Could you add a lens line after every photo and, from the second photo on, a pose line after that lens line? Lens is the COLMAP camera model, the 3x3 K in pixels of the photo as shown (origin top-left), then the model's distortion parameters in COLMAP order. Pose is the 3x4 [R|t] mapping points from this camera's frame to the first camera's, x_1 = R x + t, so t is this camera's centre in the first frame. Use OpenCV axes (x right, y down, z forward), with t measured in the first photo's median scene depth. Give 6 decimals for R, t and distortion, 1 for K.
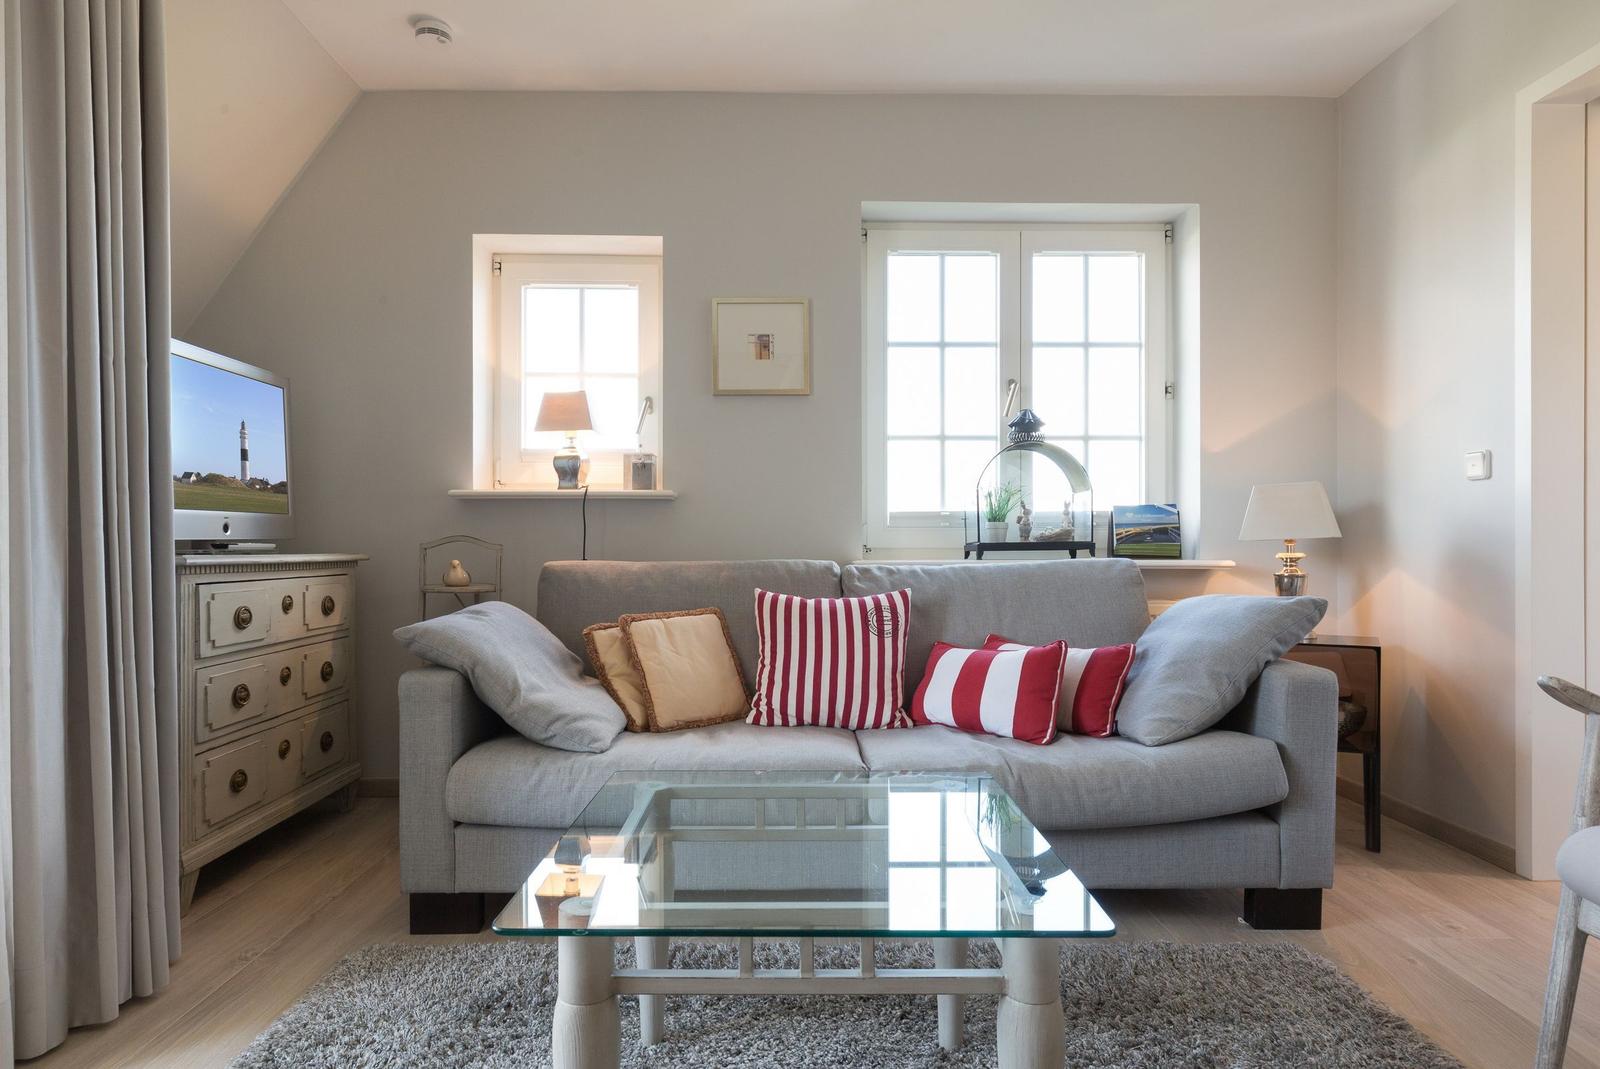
lens RADIAL K [[895.0, 0, 783.3], [0, 895.0, 545.2], [0, 0, 1]] dist [0.002965, 0.000709]
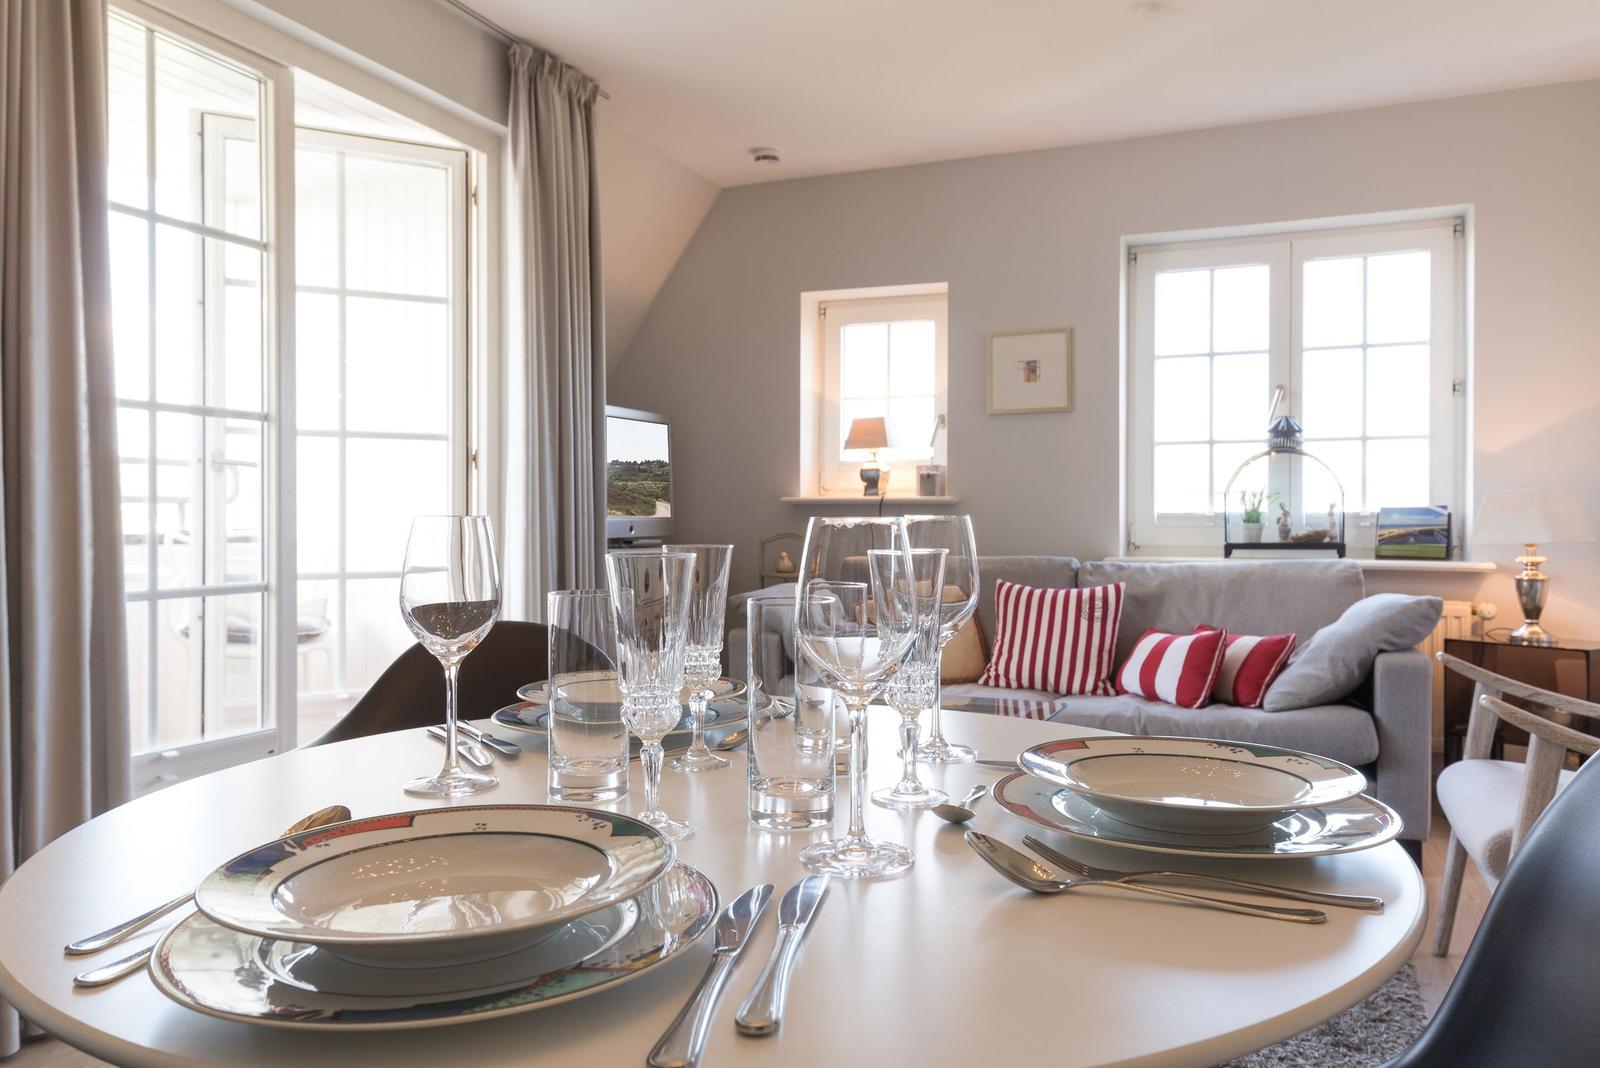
lens RADIAL K [[1159.9, 0, 799.9], [0, 1159.9, 521.4], [0, 0, 1]] dist [0.030754, -0.001127]
pose [[0.916843, 0.002490, -0.399240, 0.341636], [-0.003001, 0.999995, -0.000653, -0.028945], [0.399236, 0.001797, 0.916846, -0.557398]]
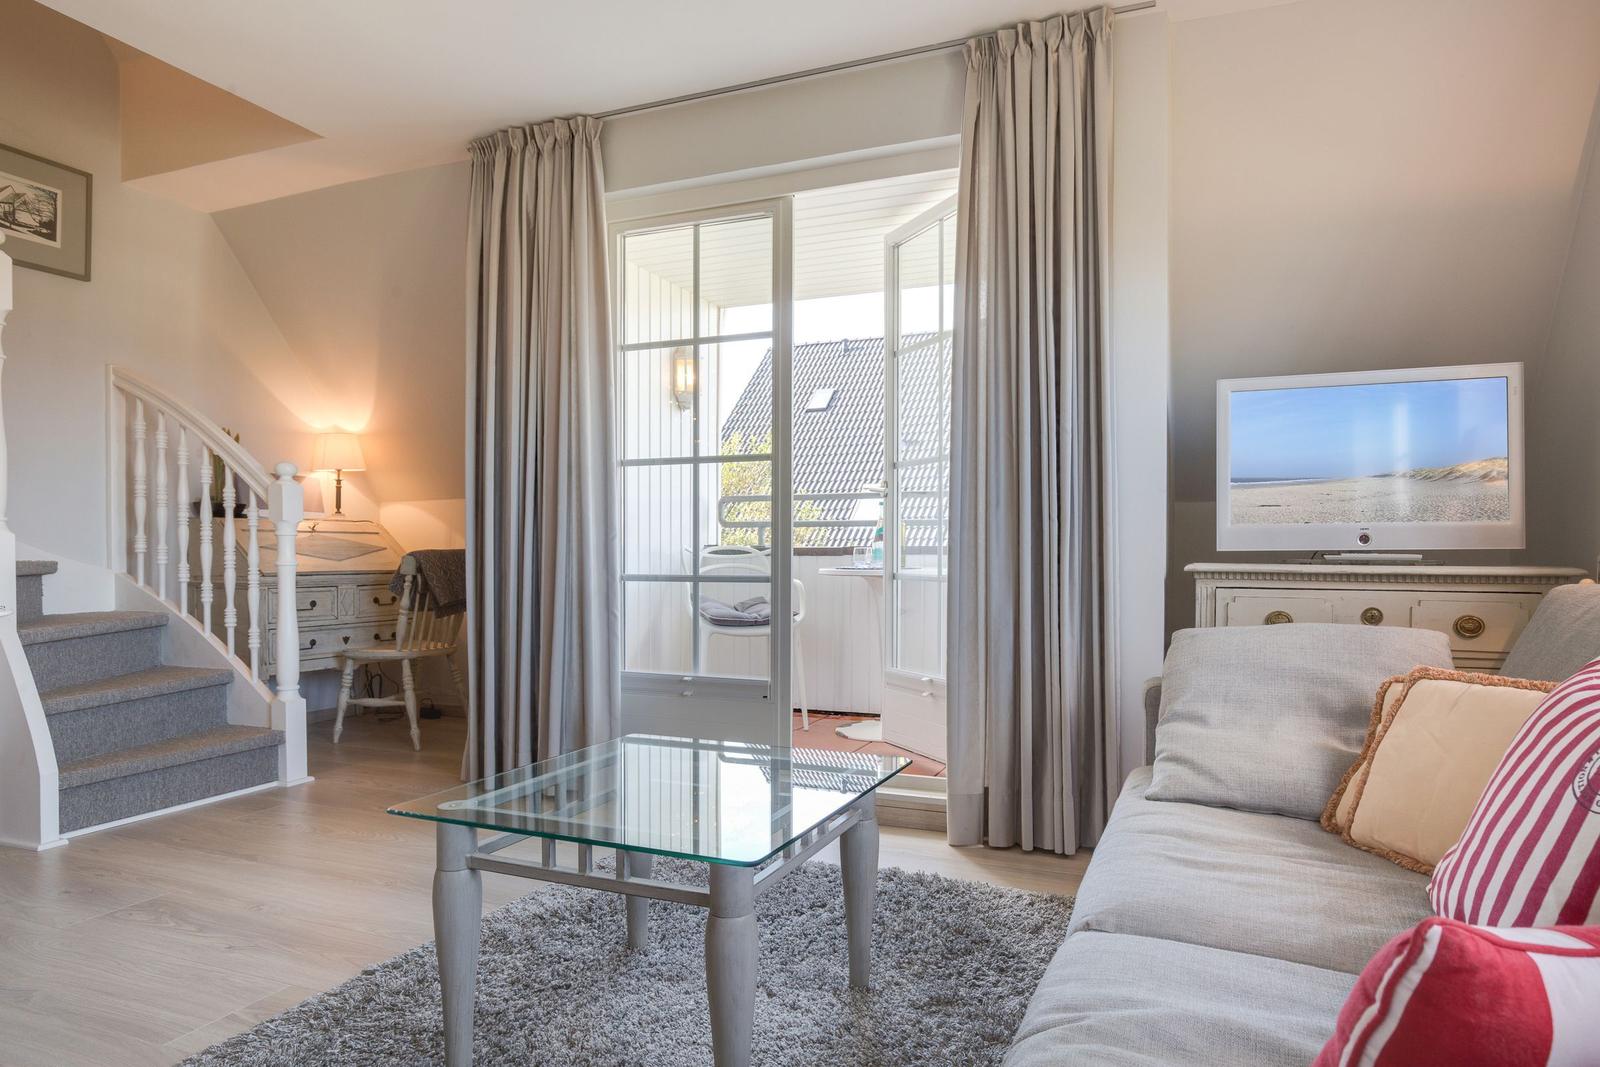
lens RADIAL K [[920.2, 0, 854.6], [0, 920.2, 559.8], [0, 0, 1]] dist [-0.004910, -0.001052]
pose [[-0.373804, 0.010919, -0.927443, 0.524570], [-0.003582, 0.999906, 0.013216, -0.006377], [0.927501, 0.008262, -0.373730, 0.775888]]
